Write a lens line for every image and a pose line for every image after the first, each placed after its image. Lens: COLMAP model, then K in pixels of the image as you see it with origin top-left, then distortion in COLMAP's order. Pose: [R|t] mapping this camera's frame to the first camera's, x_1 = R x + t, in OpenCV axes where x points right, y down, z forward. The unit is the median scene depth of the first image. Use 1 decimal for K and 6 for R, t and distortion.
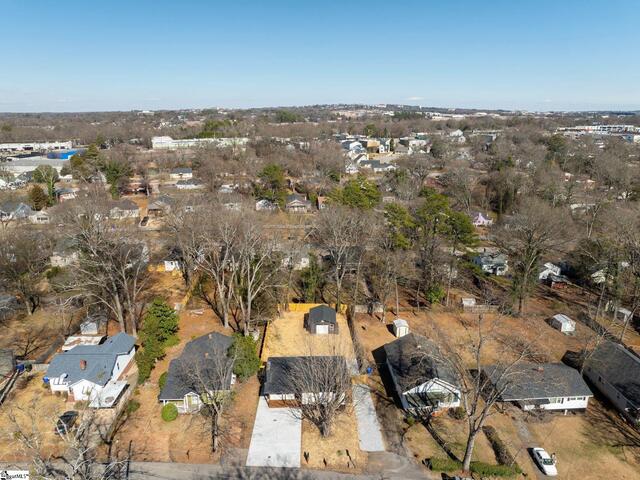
lens RADIAL K [[454.0, 0, 320.0], [0, 454.0, 240.0], [0, 0, 1]] dist [-0.033608, 0.007193]
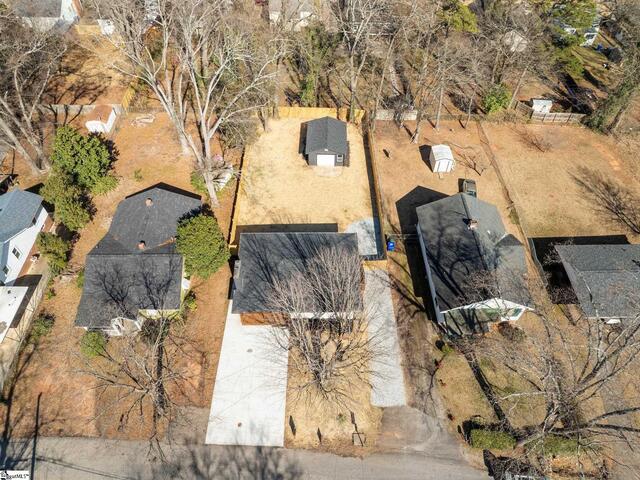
lens RADIAL K [[454.0, 0, 320.0], [0, 454.0, 240.0], [0, 0, 1]] dist [-0.033608, 0.007193]
pose [[0.999602, 0.024615, -0.013794, 0.012415], [-0.012331, 0.820787, 0.571101, -0.131581], [0.025380, -0.570704, 0.820764, 0.522758]]
